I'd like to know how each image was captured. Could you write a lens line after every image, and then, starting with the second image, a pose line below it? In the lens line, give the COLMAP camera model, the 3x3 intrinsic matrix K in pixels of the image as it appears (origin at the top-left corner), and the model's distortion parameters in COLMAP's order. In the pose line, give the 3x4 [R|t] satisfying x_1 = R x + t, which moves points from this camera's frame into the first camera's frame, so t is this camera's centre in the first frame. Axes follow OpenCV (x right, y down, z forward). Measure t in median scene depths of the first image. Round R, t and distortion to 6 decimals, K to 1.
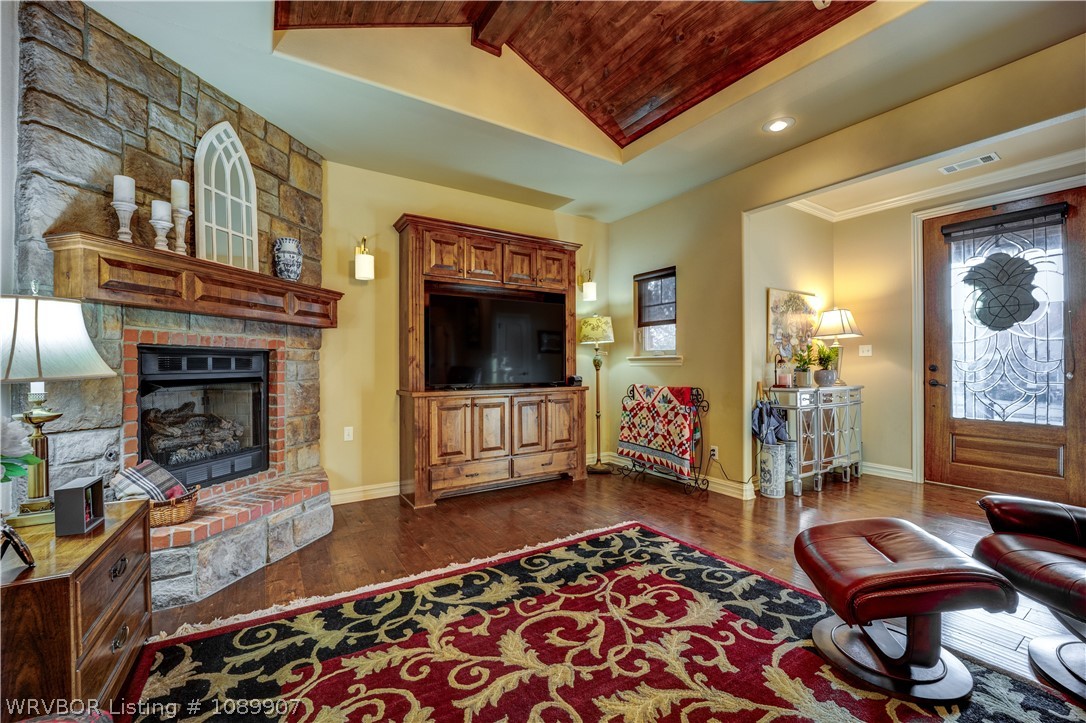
lens RADIAL K [[439.7, 0, 543.2], [0, 439.7, 360.5], [0, 0, 1]] dist [-0.027078, 0.002902]
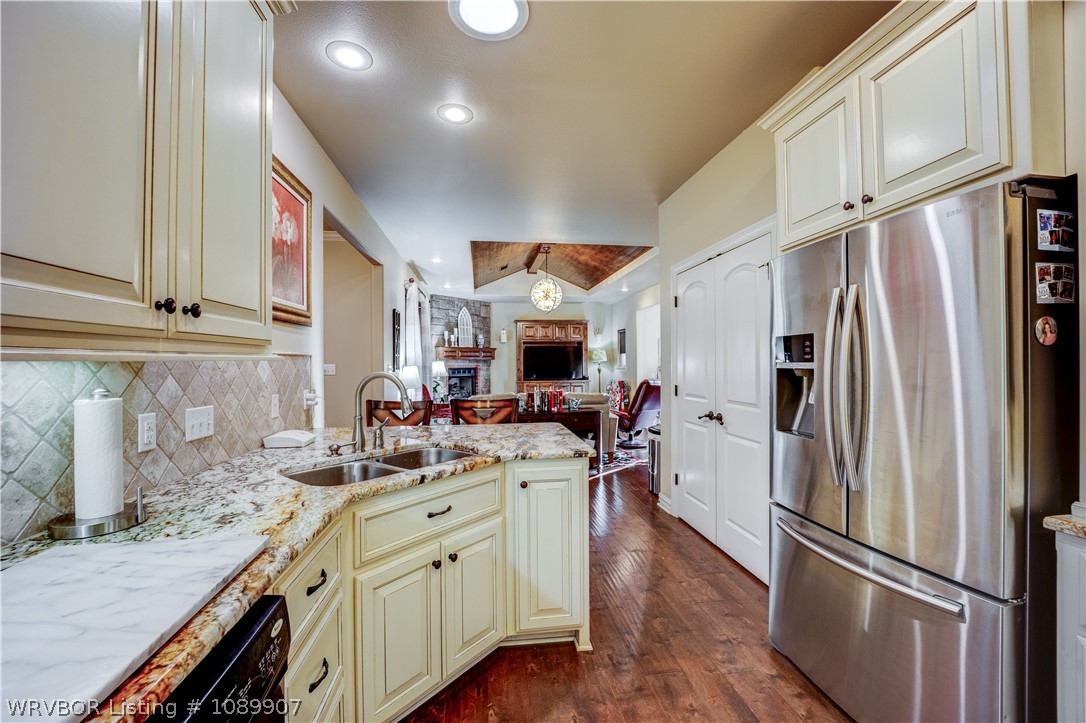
lens RADIAL K [[439.7, 0, 547.5], [0, 439.7, 357.9], [0, 0, 1]] dist [-0.027078, 0.002902]
pose [[0.911954, -0.009558, -0.410181, 1.297604], [0.009781, 0.999951, -0.001555, -0.090275], [0.410175, -0.002594, 0.912003, -1.910524]]
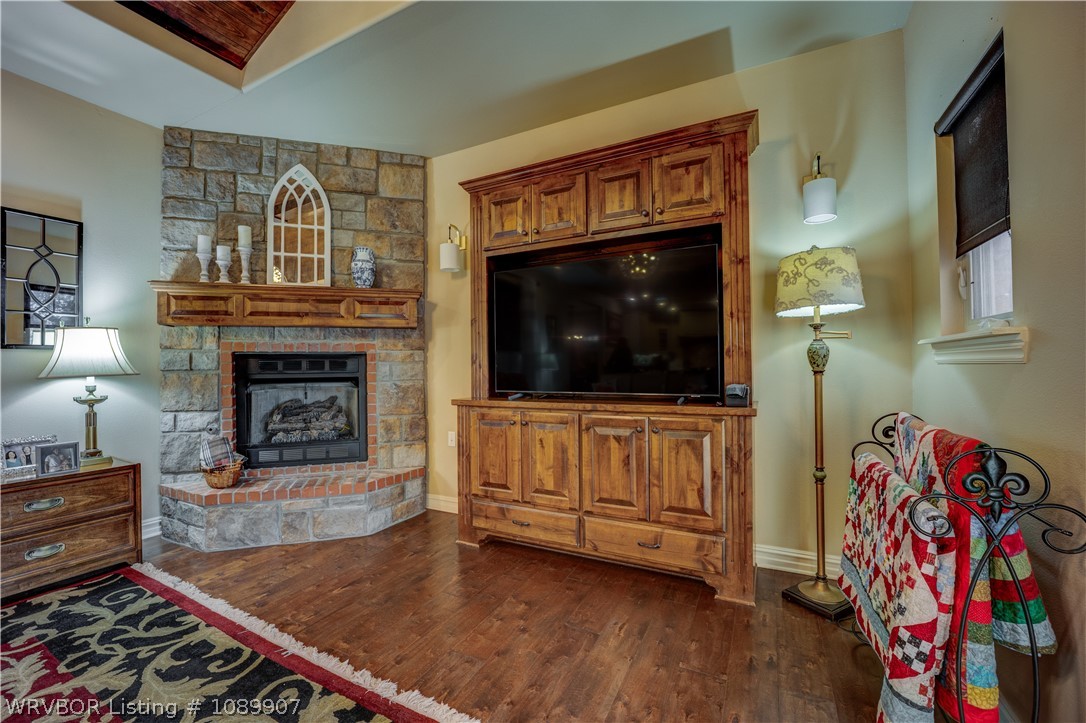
lens RADIAL K [[439.7, 0, 543.1], [0, 439.7, 362.4], [0, 0, 1]] dist [-0.027078, 0.002902]
pose [[0.507052, -0.008607, -0.861873, 0.572751], [0.017922, 0.999839, 0.000559, 0.008268], [0.861729, -0.015730, 0.507125, 0.853575]]
